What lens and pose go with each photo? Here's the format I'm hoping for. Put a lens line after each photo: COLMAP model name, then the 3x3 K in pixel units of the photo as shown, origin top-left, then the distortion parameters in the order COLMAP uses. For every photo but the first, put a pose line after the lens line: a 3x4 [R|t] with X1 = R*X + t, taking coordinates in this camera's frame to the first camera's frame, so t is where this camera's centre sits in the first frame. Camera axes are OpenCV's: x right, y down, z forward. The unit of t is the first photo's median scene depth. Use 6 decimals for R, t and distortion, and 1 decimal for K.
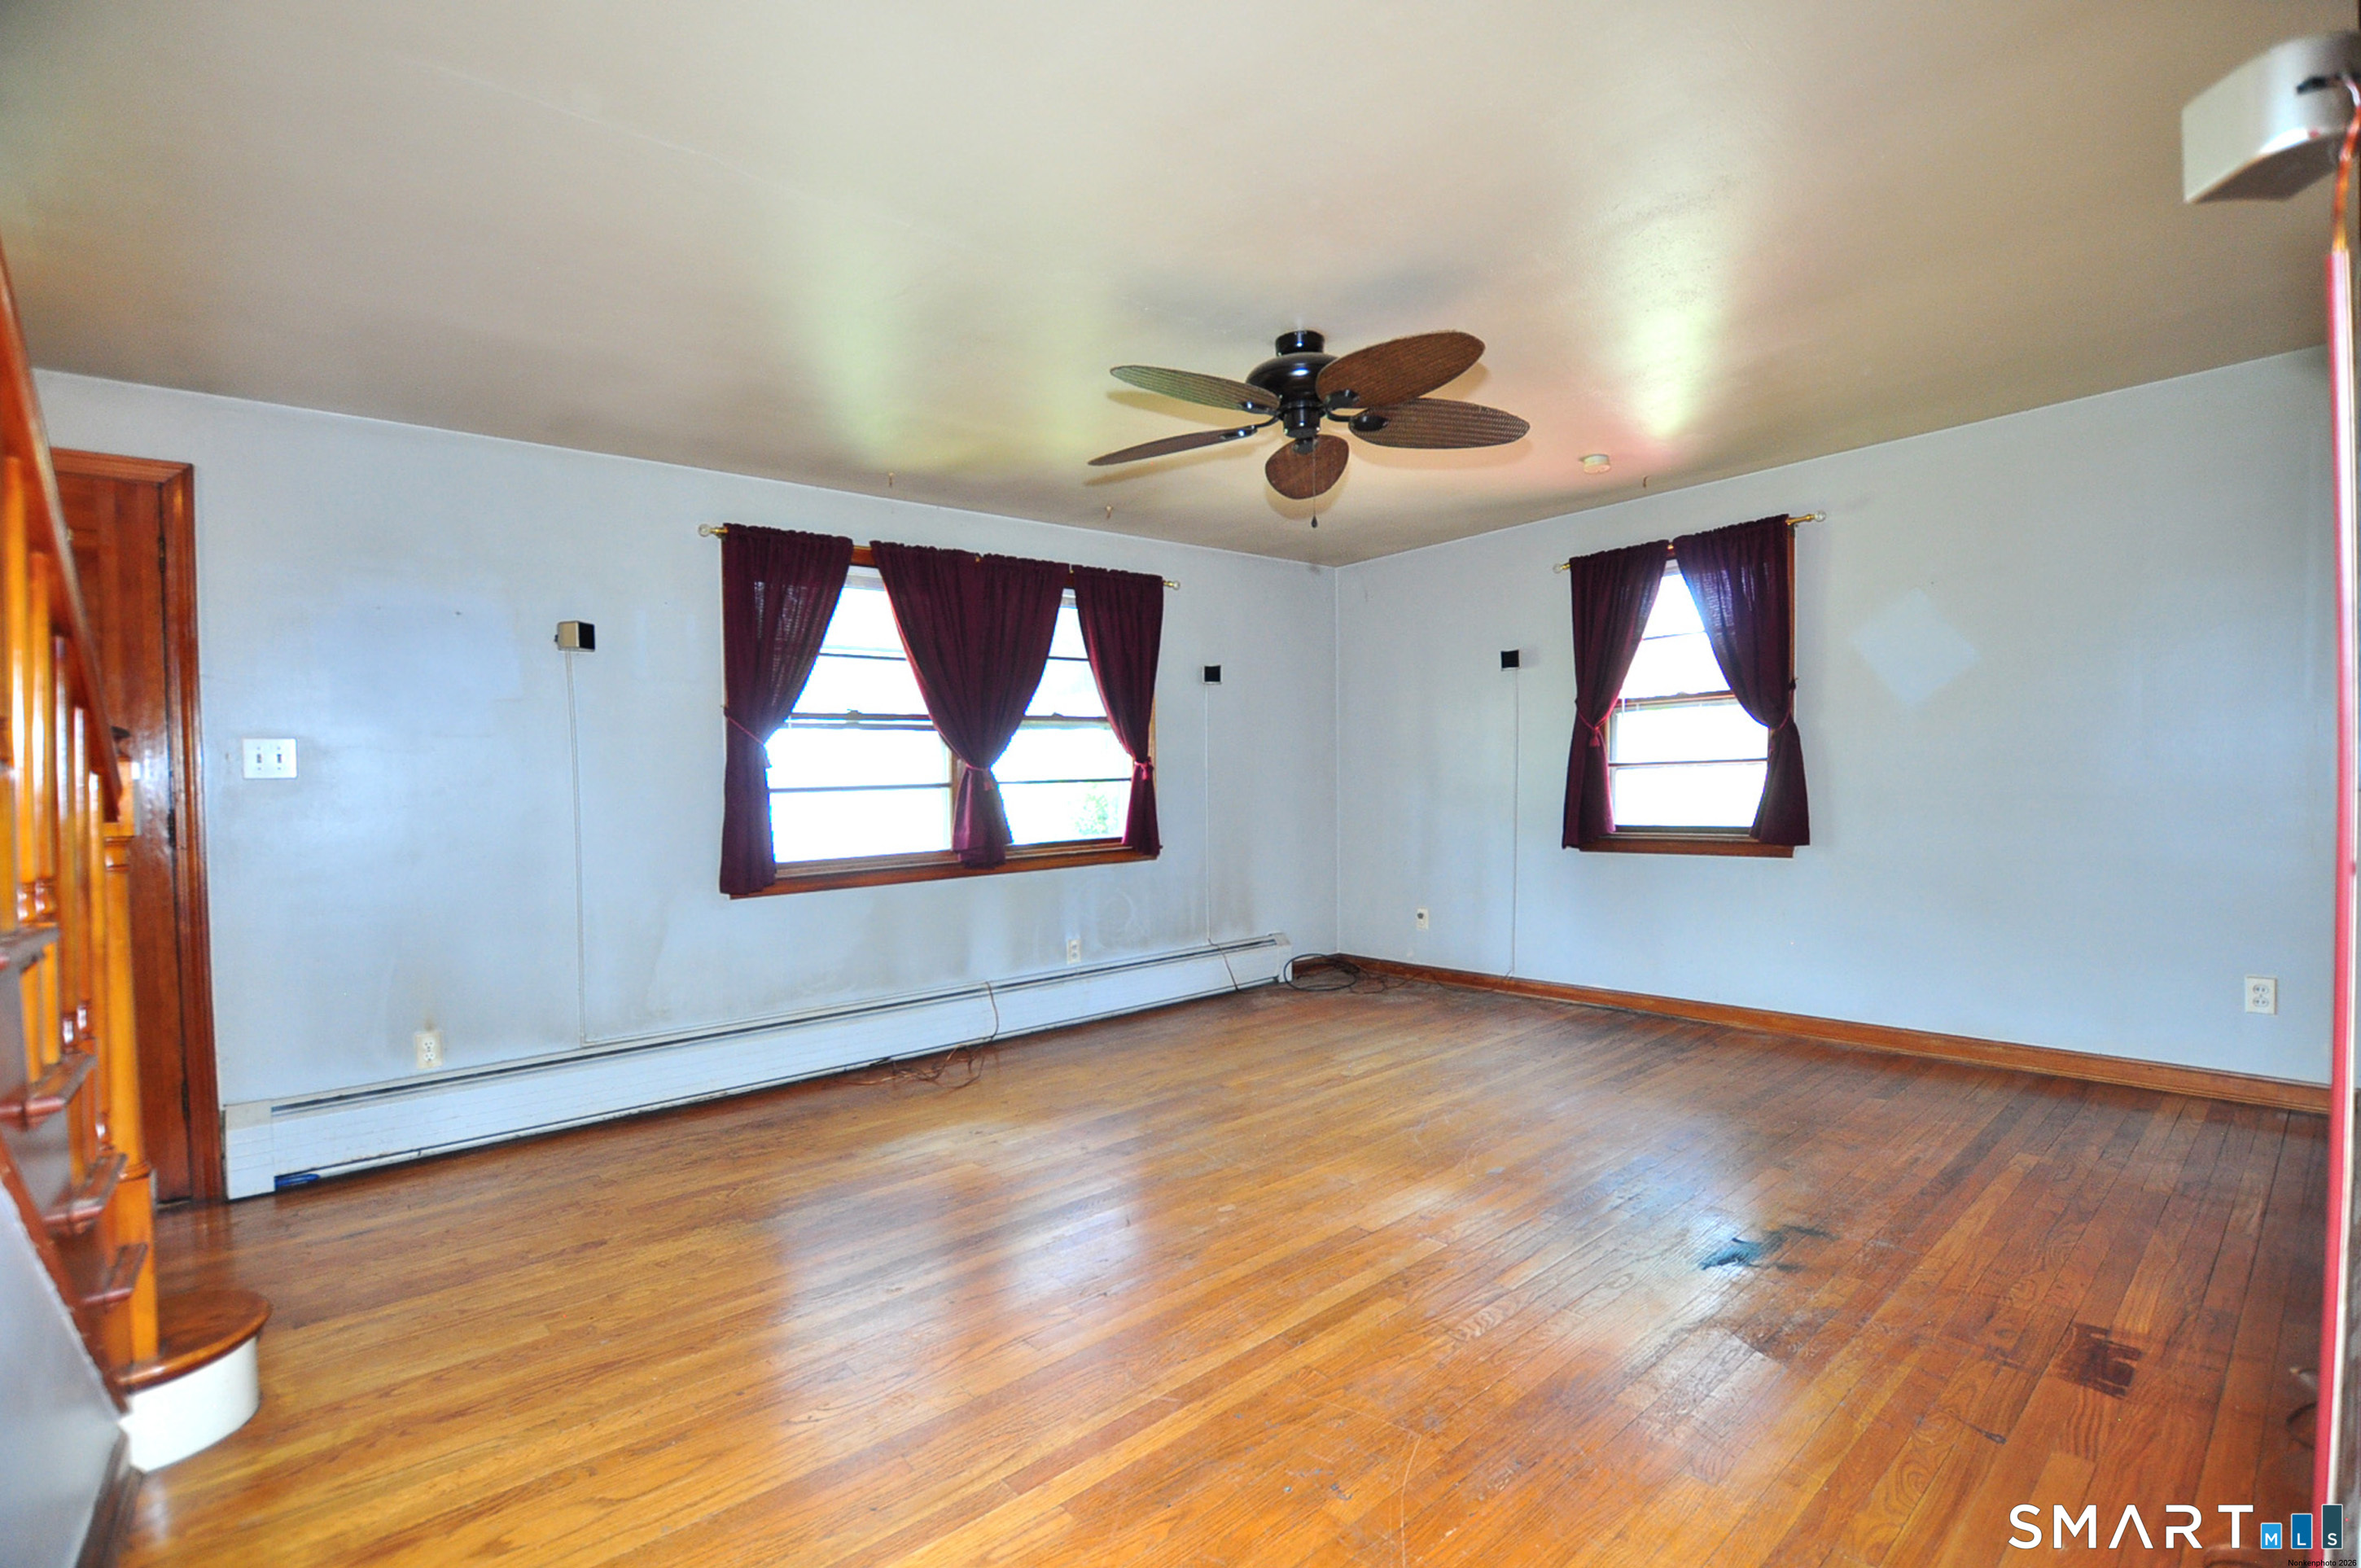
lens RADIAL K [[1076.0, 0, 1200.6], [0, 1076.0, 783.7], [0, 0, 1]] dist [-0.034046, 0.000144]
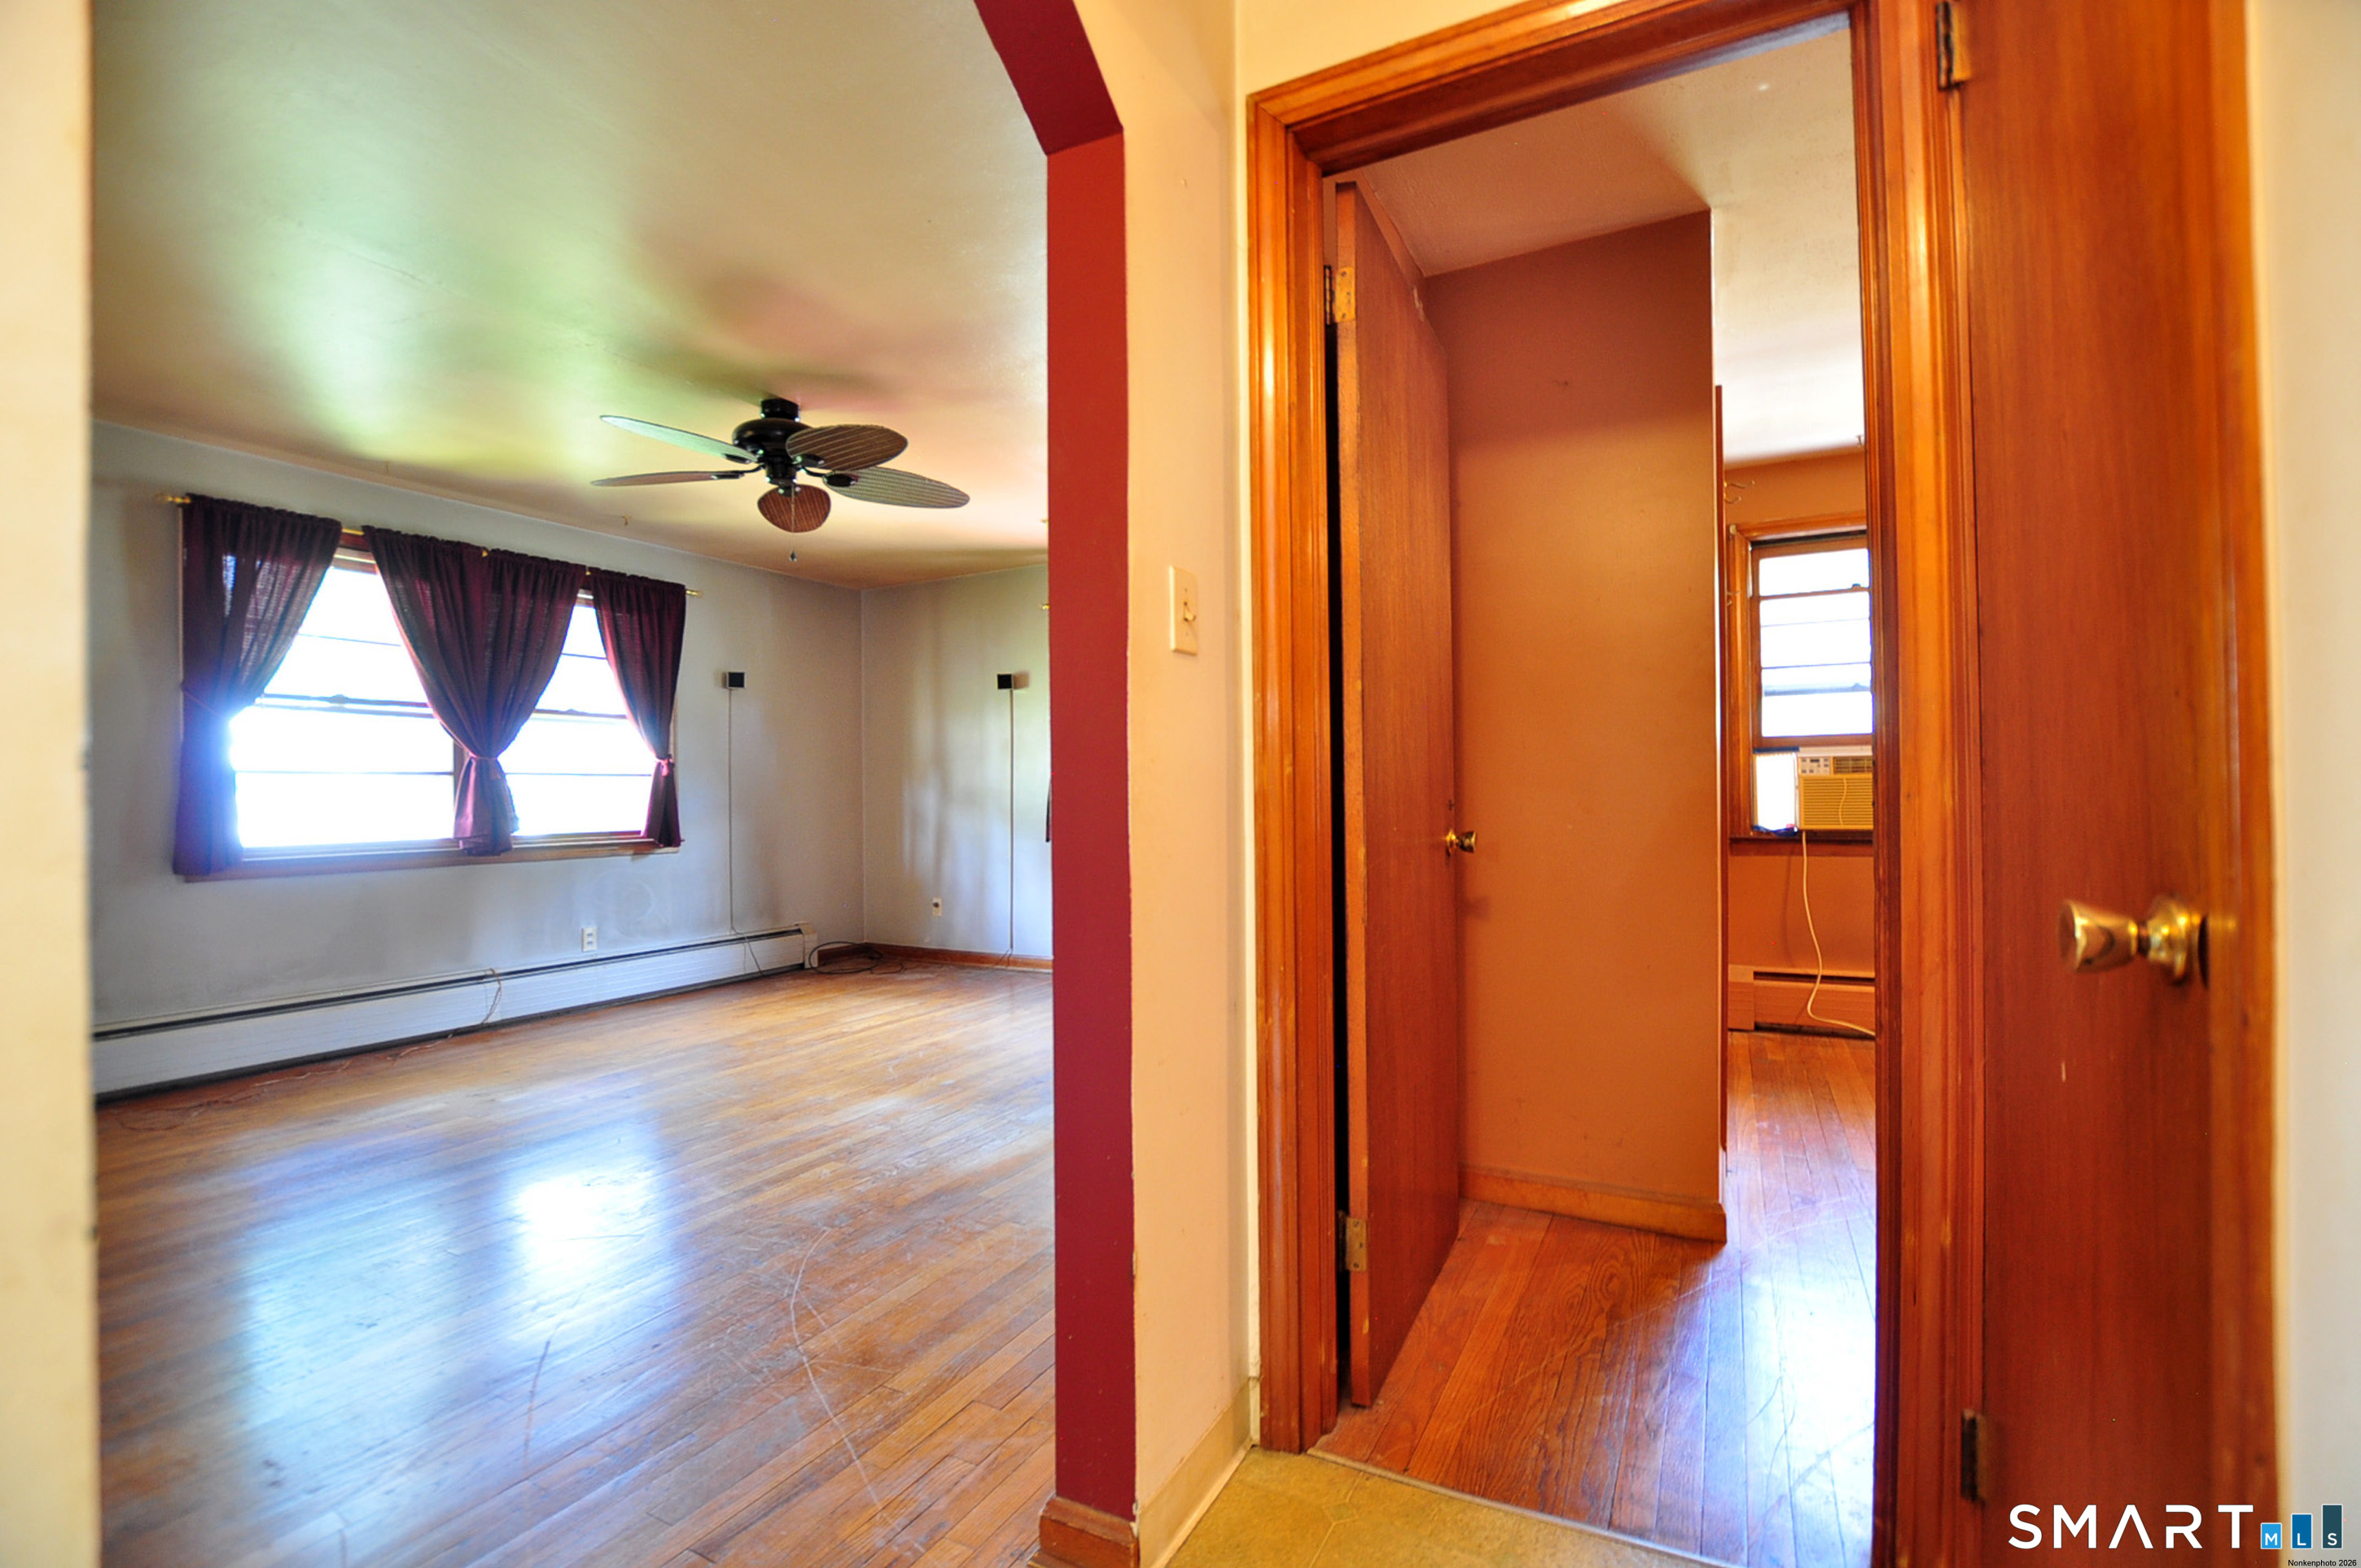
lens RADIAL K [[1065.6, 0, 1181.1], [0, 1065.6, 811.6], [0, 0, 1]] dist [-0.024476, 0.000268]
pose [[0.932293, 0.013805, 0.361439, 0.055074], [-0.016015, 0.999867, 0.003120, 0.025784], [-0.361348, -0.008698, 0.932390, -0.192677]]
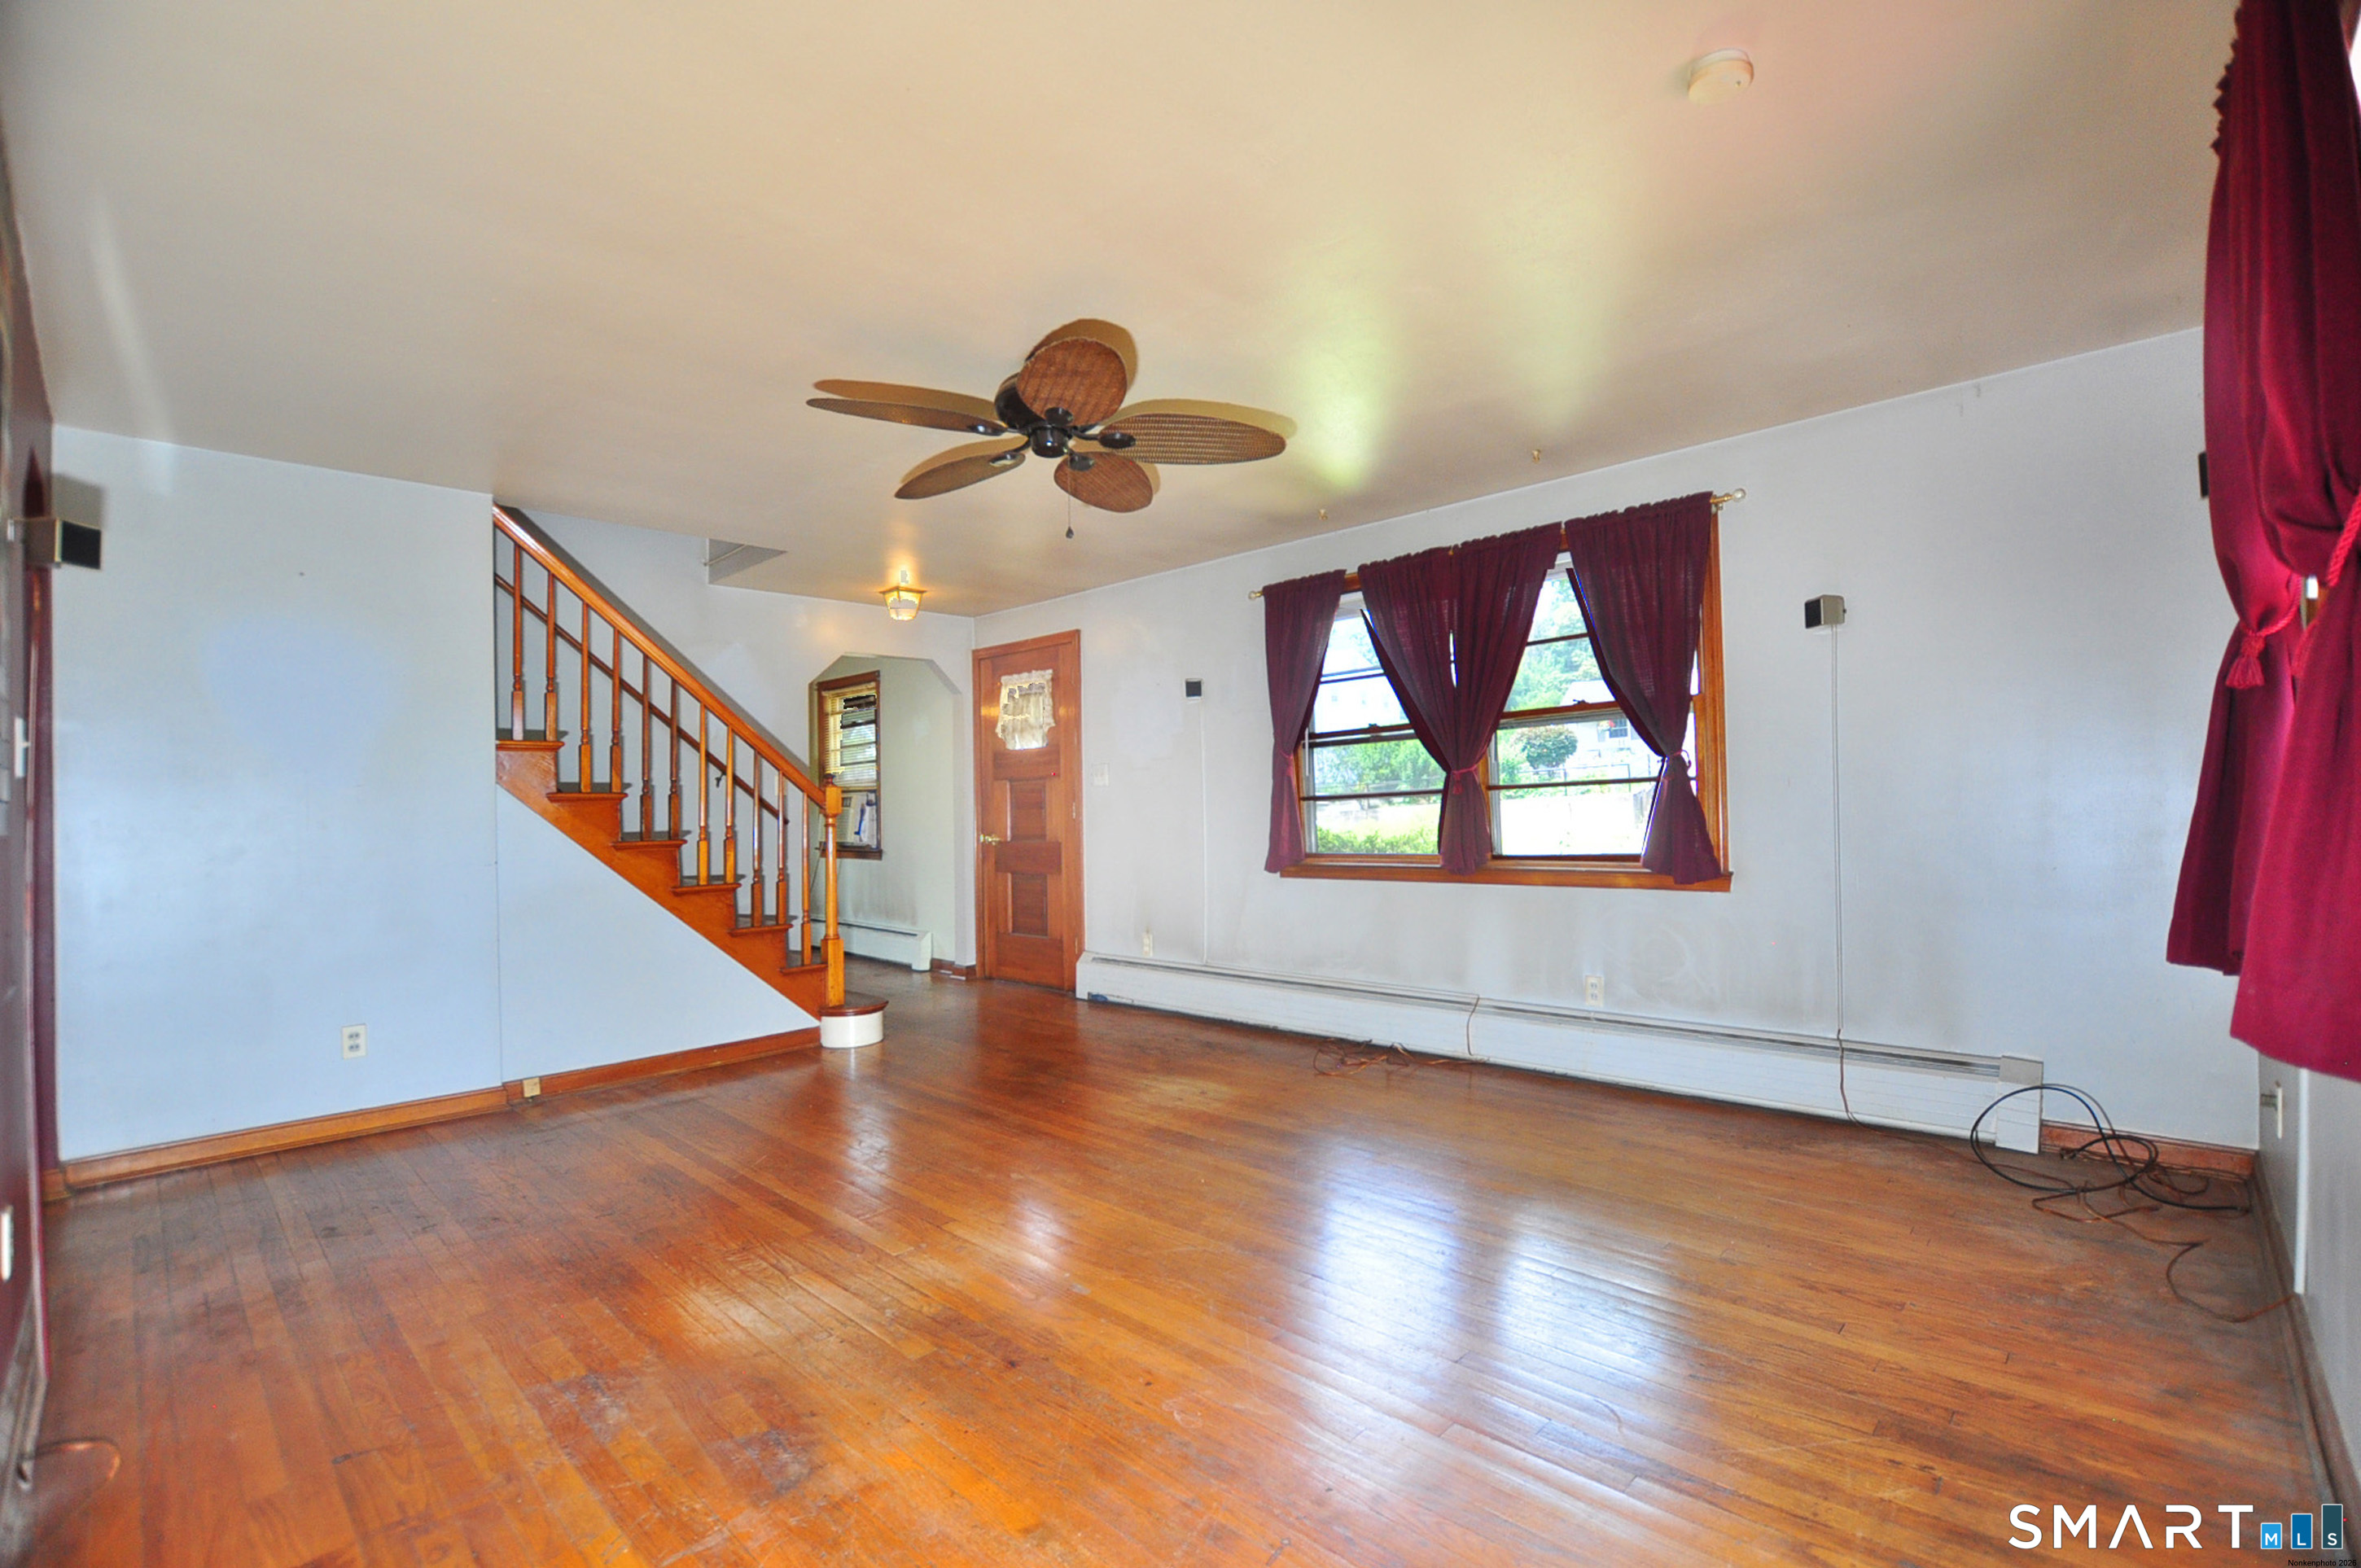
lens RADIAL K [[1076.0, 0, 1200.6], [0, 1076.0, 783.7], [0, 0, 1]] dist [-0.034046, 0.000144]
pose [[0.073399, 0.004050, -0.997294, 0.770189], [0.015376, 0.999868, 0.005192, -0.011825], [0.997184, -0.015716, 0.073328, 0.744227]]
